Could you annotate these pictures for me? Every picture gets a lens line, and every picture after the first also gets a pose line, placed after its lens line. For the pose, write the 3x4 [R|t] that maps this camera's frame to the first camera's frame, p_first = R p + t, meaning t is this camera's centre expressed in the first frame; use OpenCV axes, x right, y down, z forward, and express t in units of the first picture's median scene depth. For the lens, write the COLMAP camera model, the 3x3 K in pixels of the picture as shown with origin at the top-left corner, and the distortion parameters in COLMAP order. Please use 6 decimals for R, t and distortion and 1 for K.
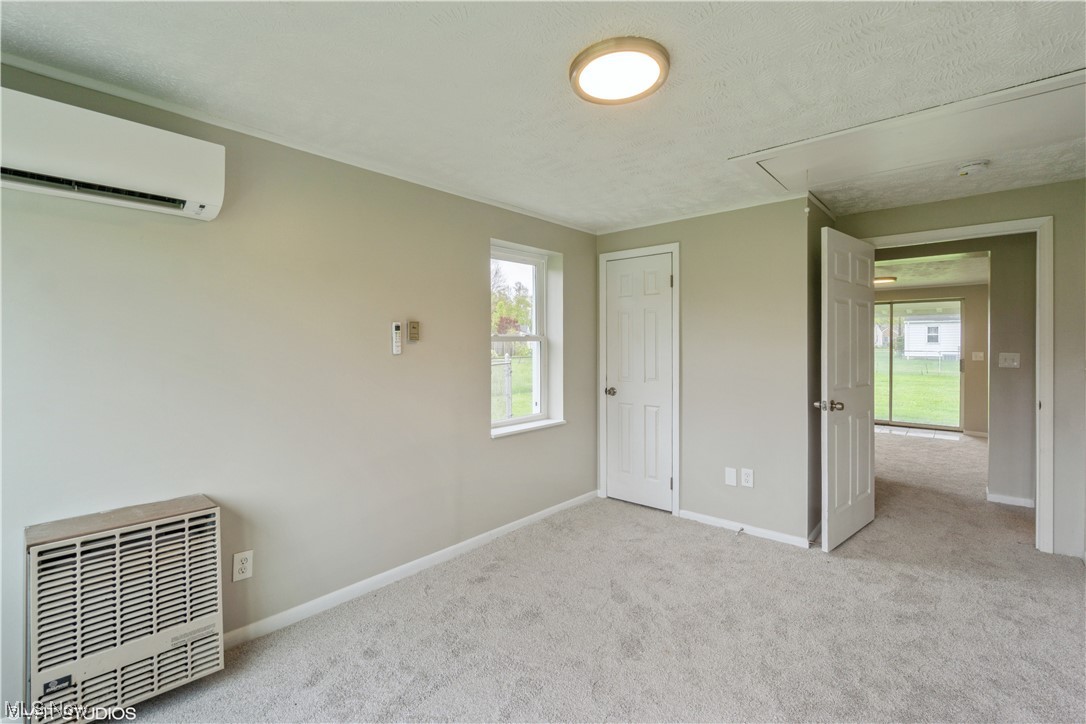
lens RADIAL K [[483.5, 0, 540.4], [0, 483.5, 354.8], [0, 0, 1]] dist [-0.003548, -0.000300]
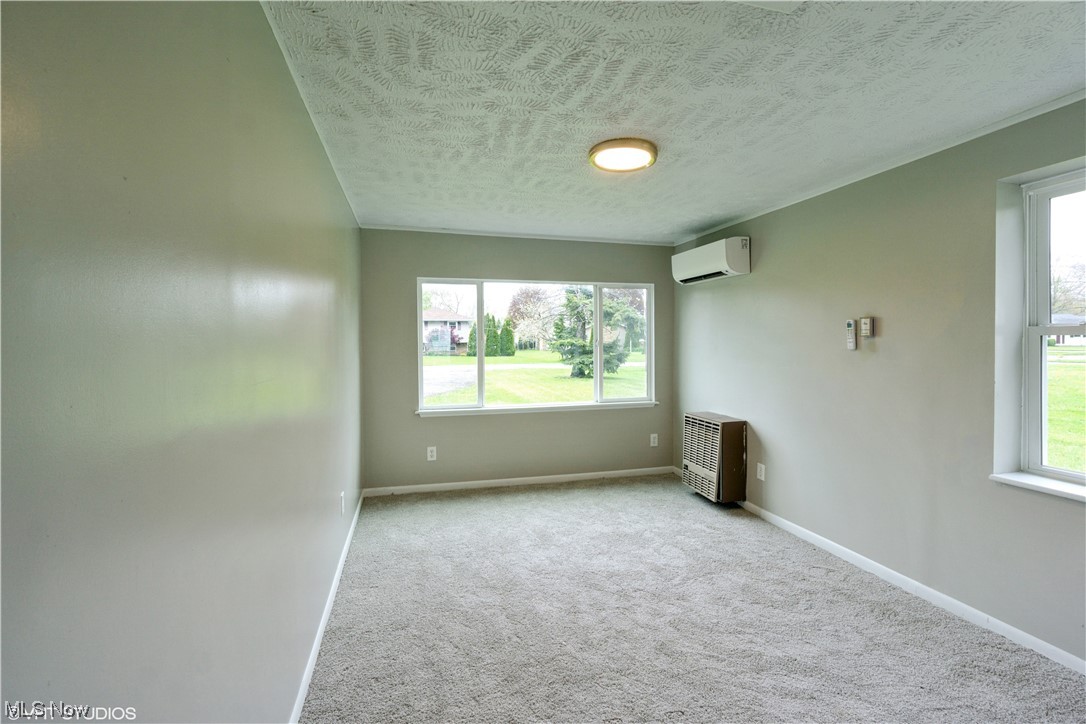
lens RADIAL K [[483.5, 0, 540.4], [0, 483.5, 354.8], [0, 0, 1]] dist [-0.003548, -0.000300]
pose [[-0.553458, 0.024016, -0.832531, 1.285402], [-0.012246, 0.999241, 0.036966, -0.028702], [0.832787, 0.030655, -0.552744, 1.350328]]
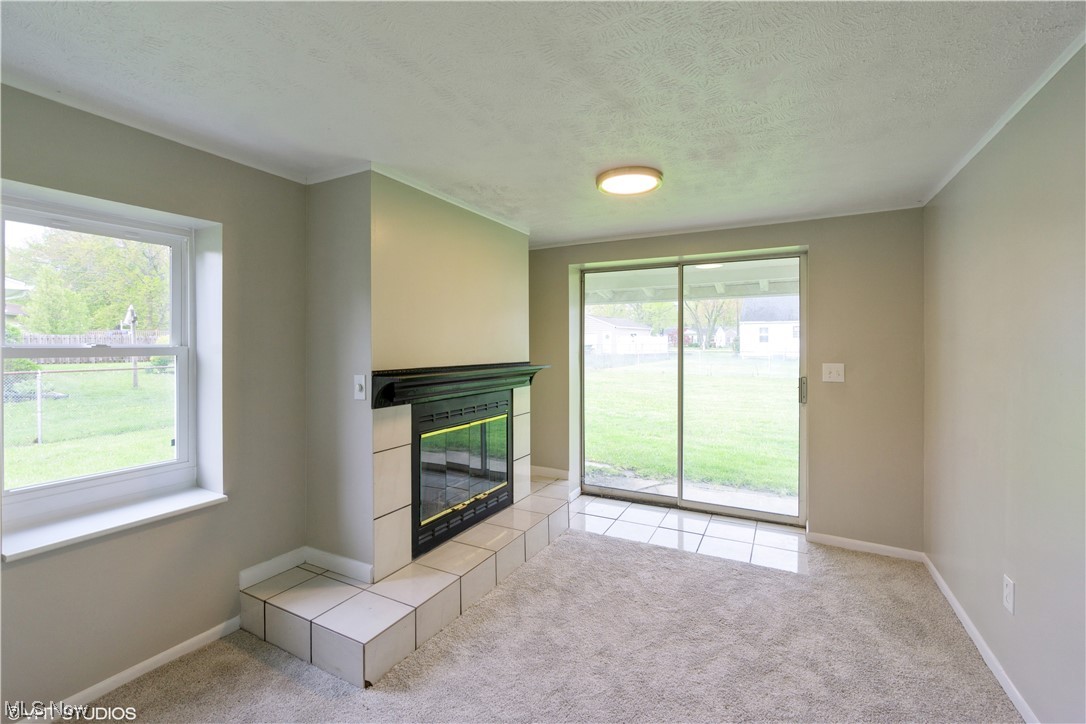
lens RADIAL K [[483.5, 0, 540.4], [0, 483.5, 354.8], [0, 0, 1]] dist [-0.003548, -0.000300]
pose [[0.969579, -0.005531, 0.244716, 0.294423], [0.005395, 0.999985, 0.001224, -0.008884], [-0.244719, 0.000133, 0.969594, 0.348930]]
